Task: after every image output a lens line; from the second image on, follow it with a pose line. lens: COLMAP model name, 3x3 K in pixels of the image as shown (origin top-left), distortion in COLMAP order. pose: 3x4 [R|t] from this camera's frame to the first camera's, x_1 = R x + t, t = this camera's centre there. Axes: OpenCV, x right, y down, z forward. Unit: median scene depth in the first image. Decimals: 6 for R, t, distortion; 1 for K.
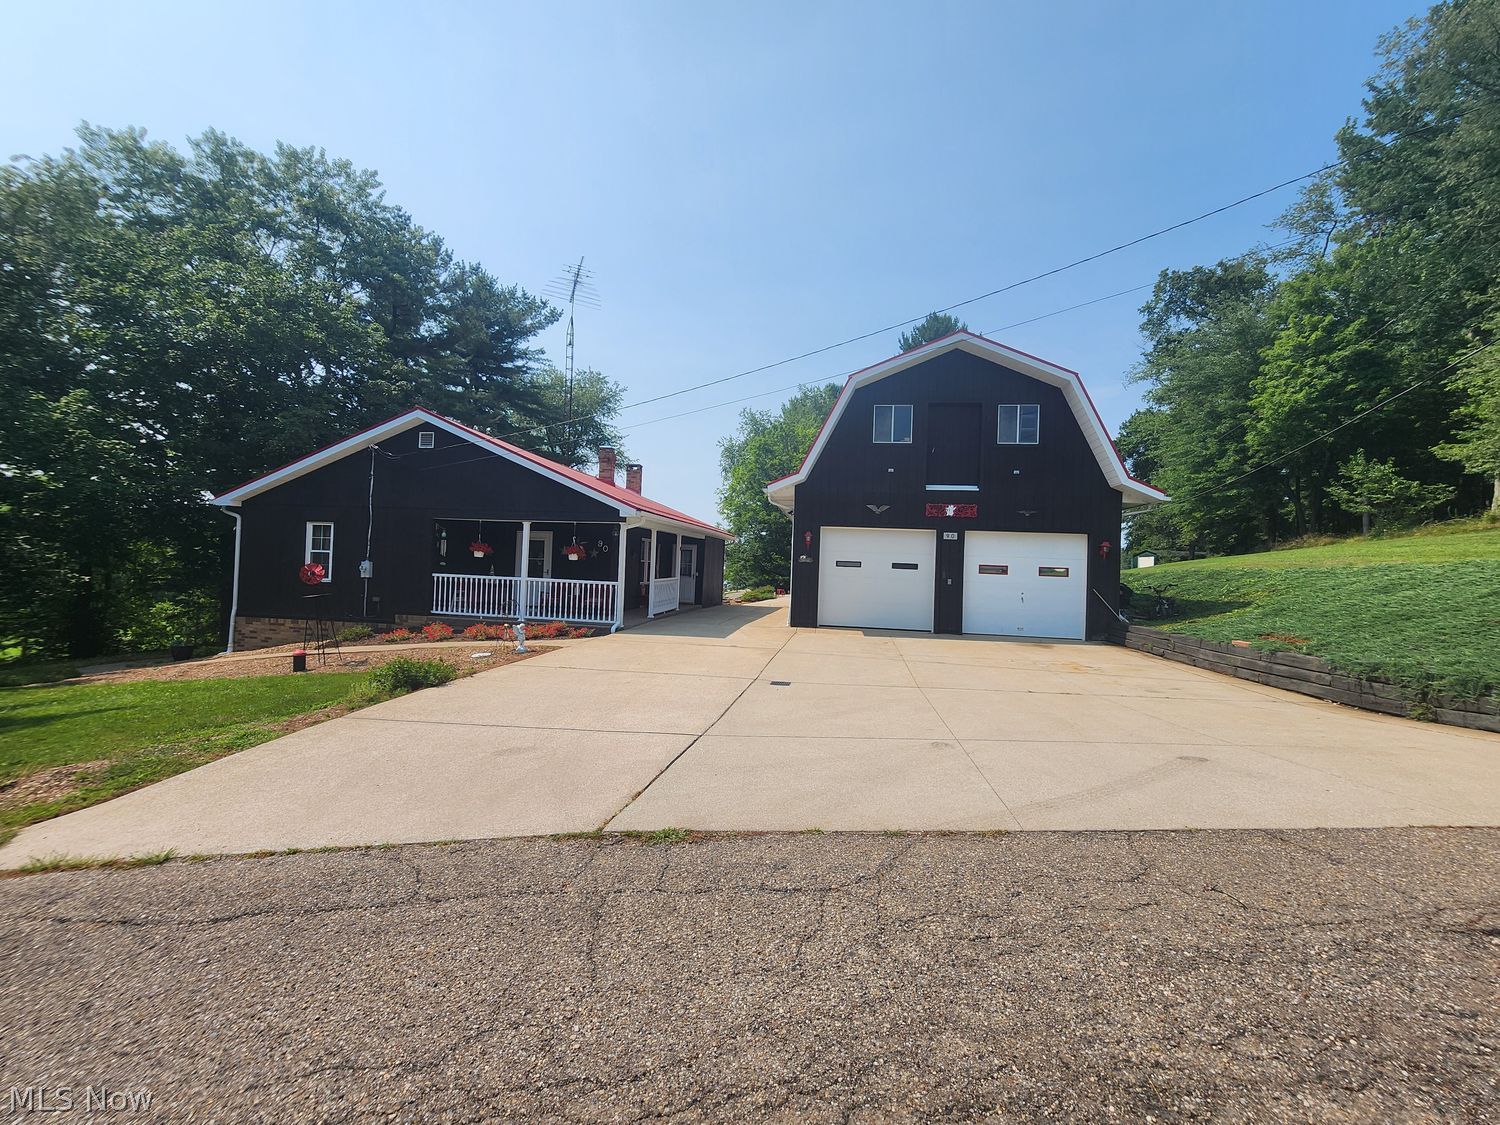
lens RADIAL K [[613.7, 0, 753.1], [0, 613.7, 560.4], [0, 0, 1]] dist [-0.000789, -0.000100]
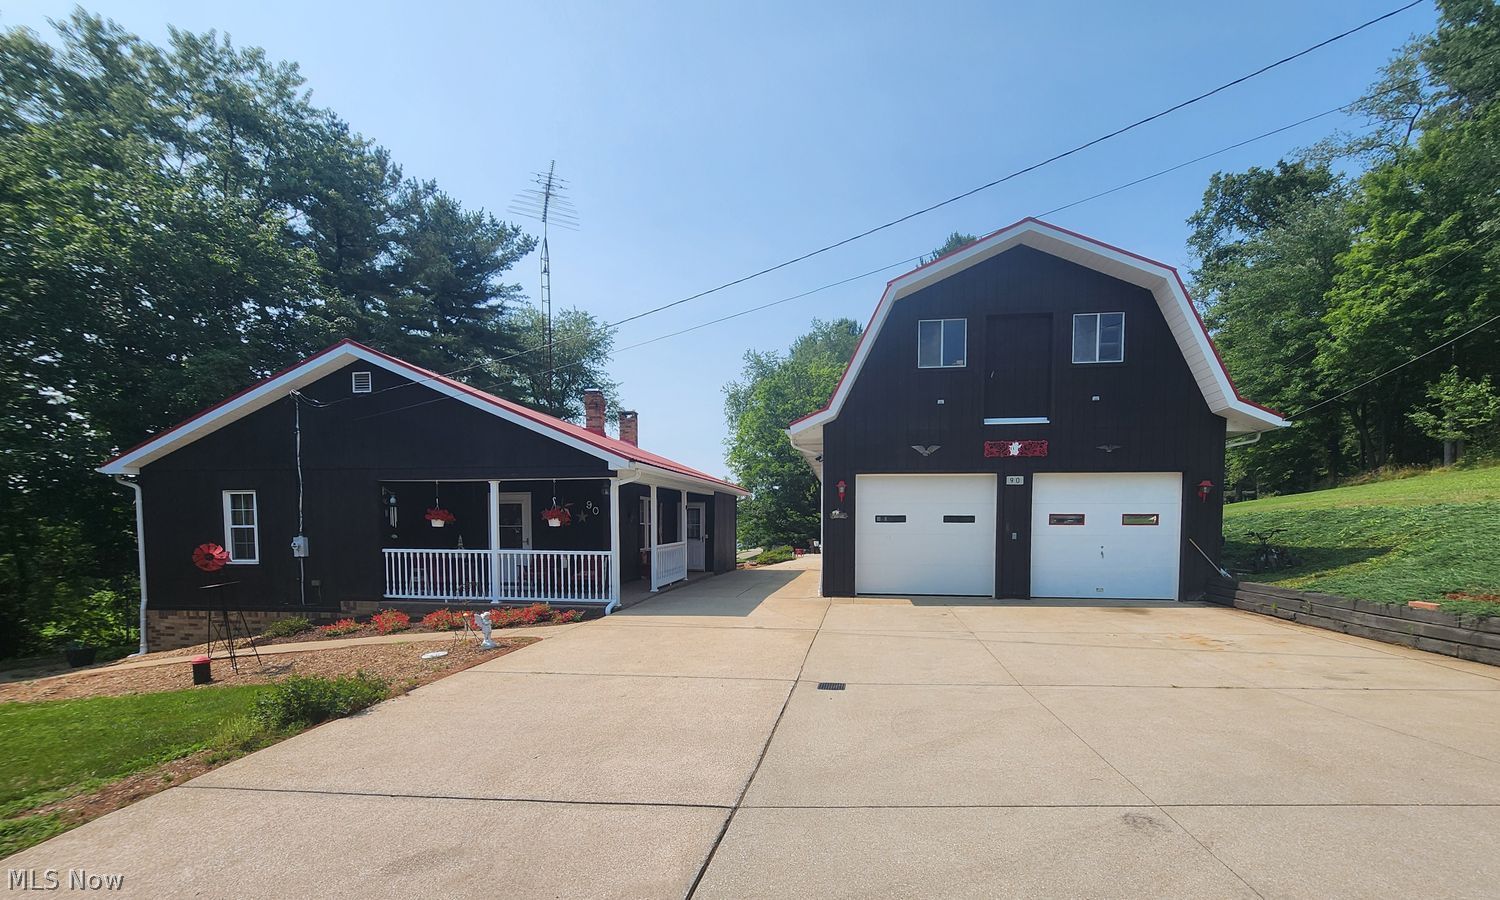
lens RADIAL K [[645.3, 0, 774.5], [0, 645.3, 562.4], [0, 0, 1]] dist [0.001202, 0.000352]
pose [[0.999191, -0.037194, 0.015292, -0.009239], [0.036020, 0.996829, 0.070948, -0.001663], [-0.017883, -0.070340, 0.997363, 0.074500]]
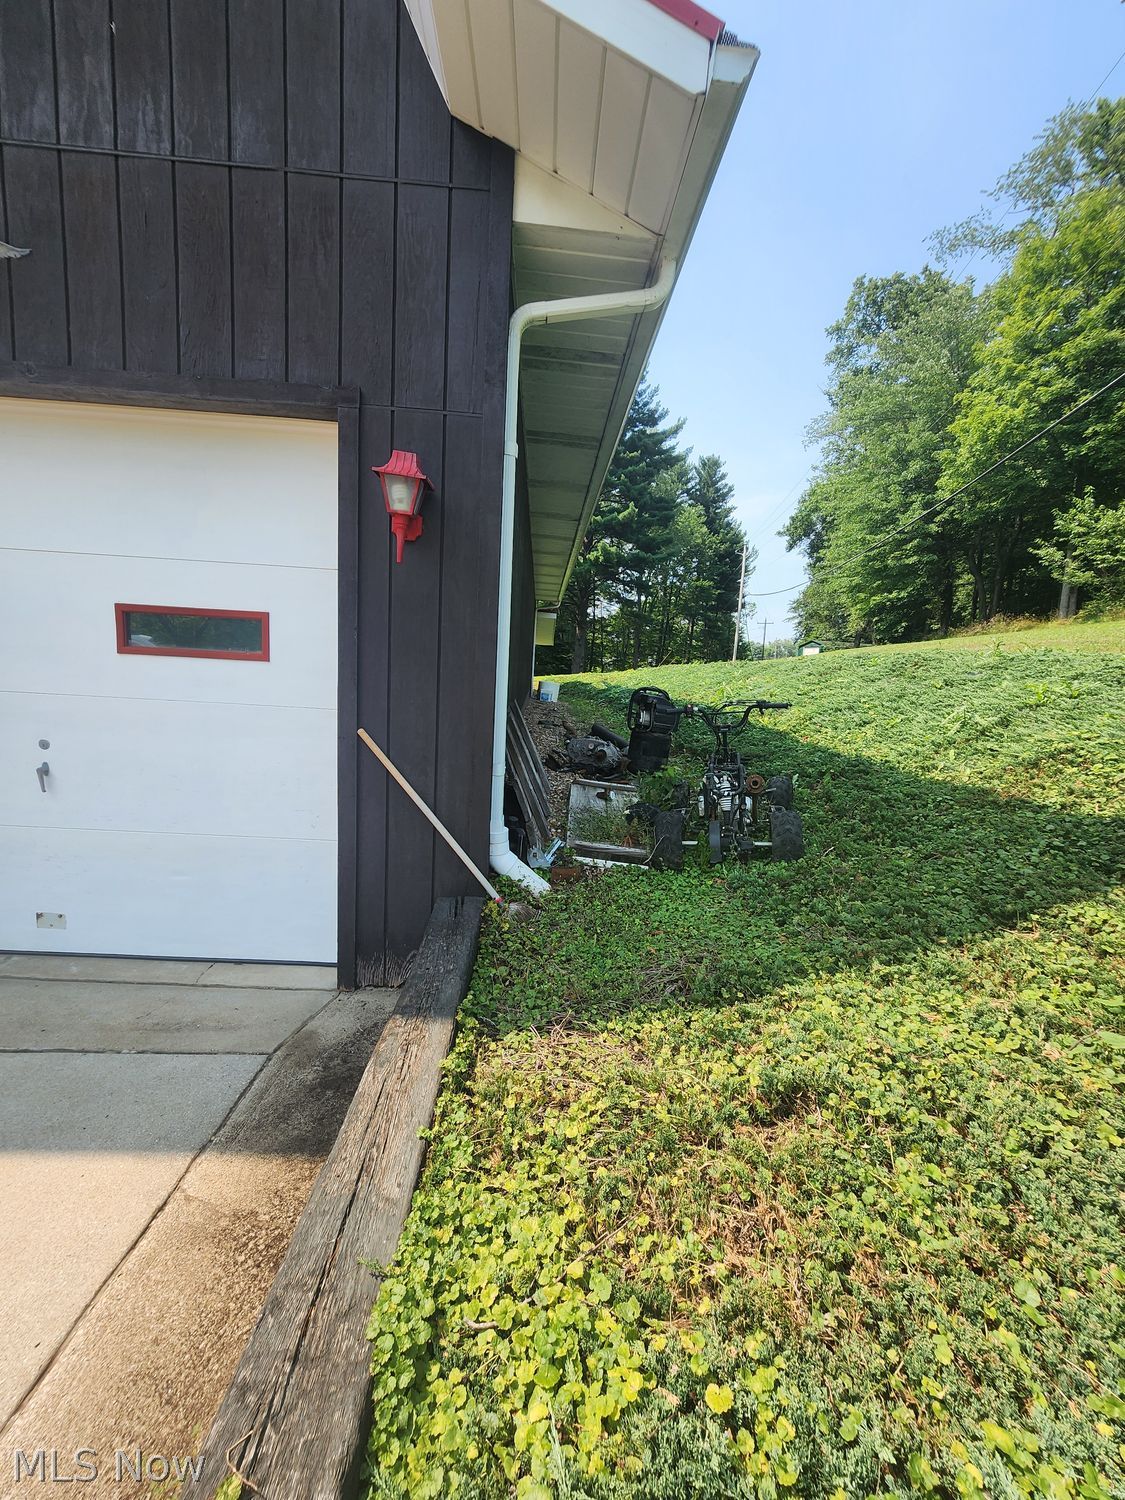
lens RADIAL K [[613.7, 0, 562.1], [0, 613.7, 748.8], [0, 0, 1]] dist [-0.000789, -0.000100]
pose [[0.984080, -0.010242, 0.177432, 0.294974], [-0.018512, 0.987001, 0.159645, 0.011634], [-0.176761, -0.160388, 0.971098, 0.410482]]
